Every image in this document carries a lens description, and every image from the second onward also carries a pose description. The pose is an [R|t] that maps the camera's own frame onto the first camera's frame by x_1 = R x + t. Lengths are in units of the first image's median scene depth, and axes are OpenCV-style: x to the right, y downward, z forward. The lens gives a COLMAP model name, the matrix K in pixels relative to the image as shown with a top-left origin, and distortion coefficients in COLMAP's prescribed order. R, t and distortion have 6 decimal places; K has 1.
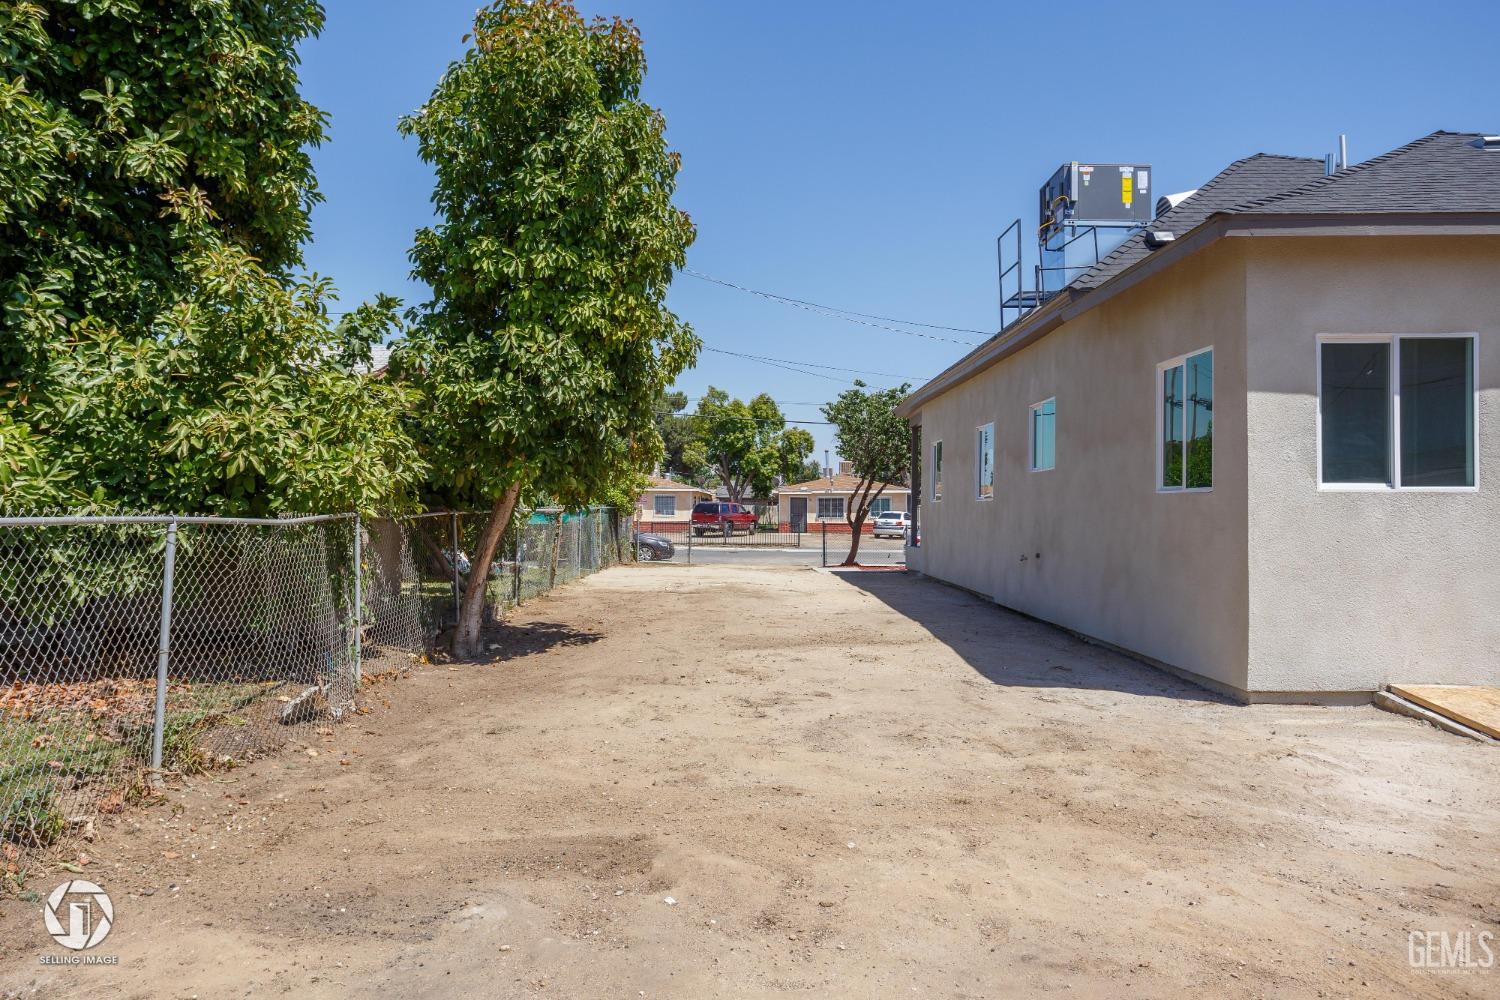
lens RADIAL K [[1147.6, 0, 752.2], [0, 1147.6, 503.2], [0, 0, 1]] dist [-0.084225, 0.197153]
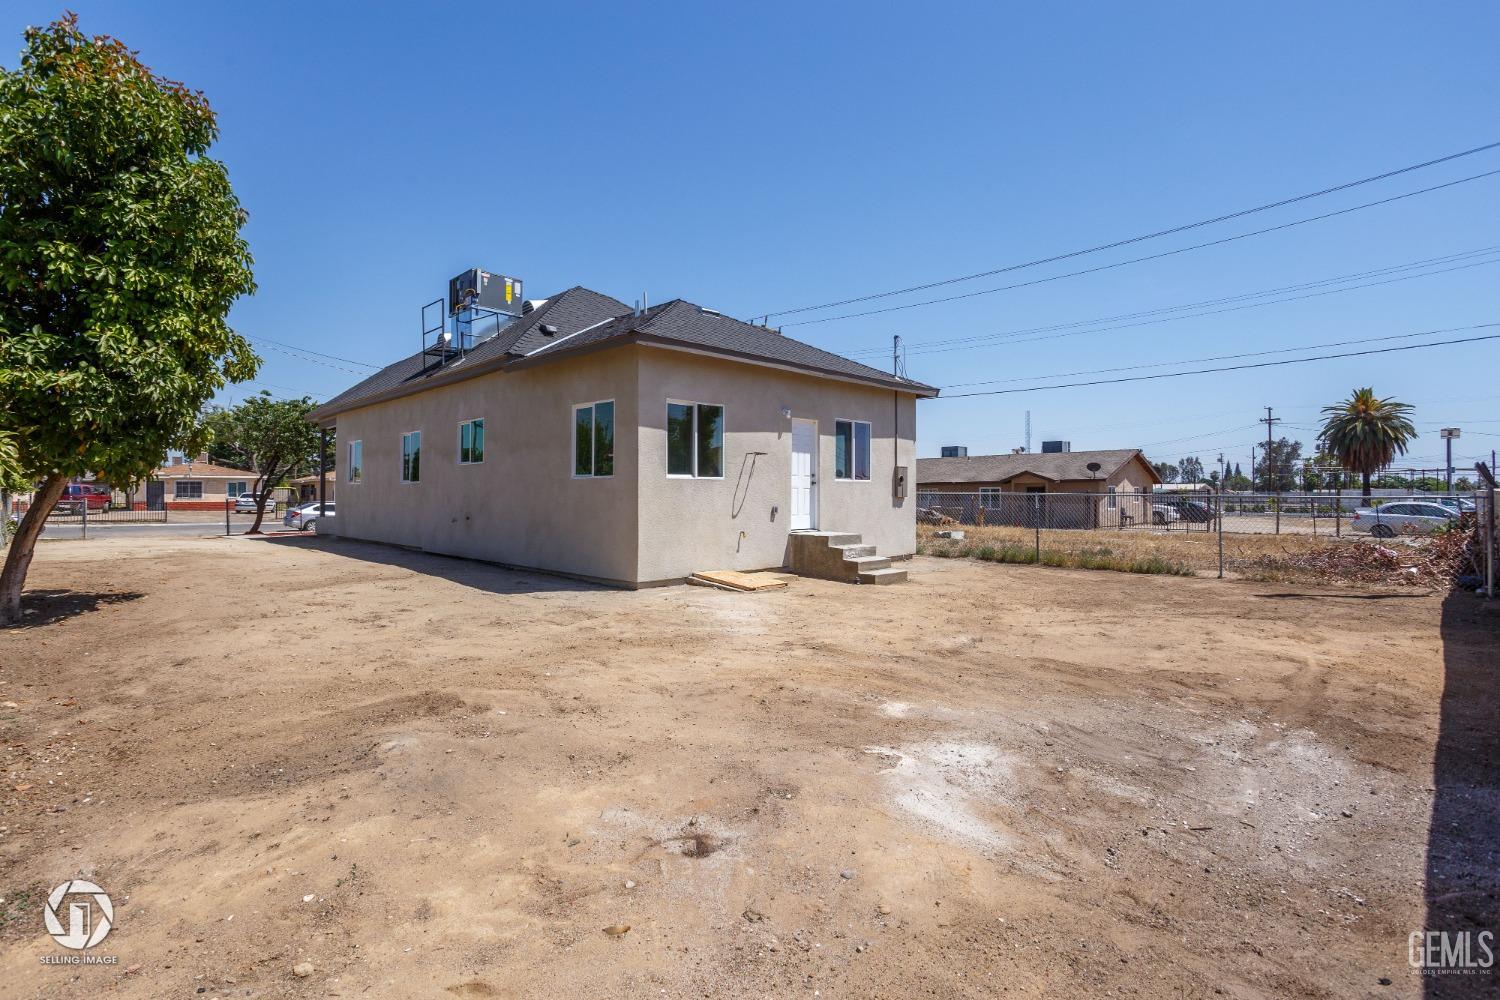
lens RADIAL K [[786.9, 0, 750.0], [0, 786.9, 500.0], [0, 0, 1]] dist [0.034671, 0.000969]
pose [[0.686561, -0.007440, 0.727034, -0.348679], [-0.002065, 0.999924, 0.012183, 0.008584], [-0.727070, -0.009865, 0.686493, -0.039997]]
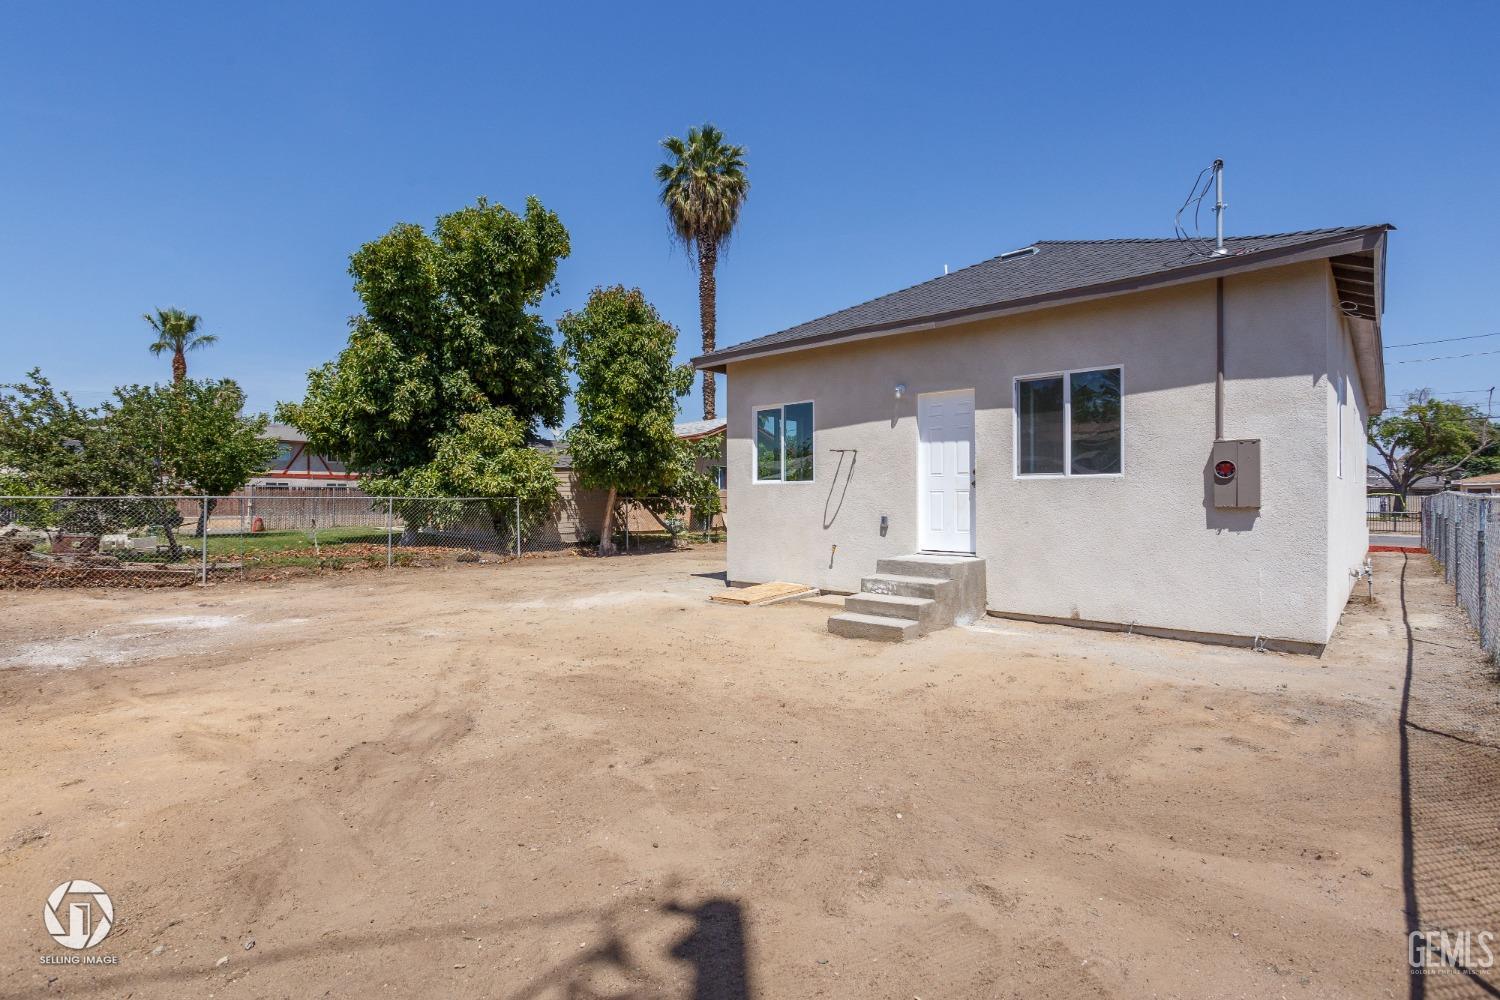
lens RADIAL K [[786.9, 0, 750.0], [0, 786.9, 500.0], [0, 0, 1]] dist [0.034671, 0.000969]
pose [[0.711905, -0.001100, -0.702275, 1.289499], [0.009140, 0.999929, 0.007700, 0.004698], [0.702217, -0.011900, 0.711864, -0.004346]]
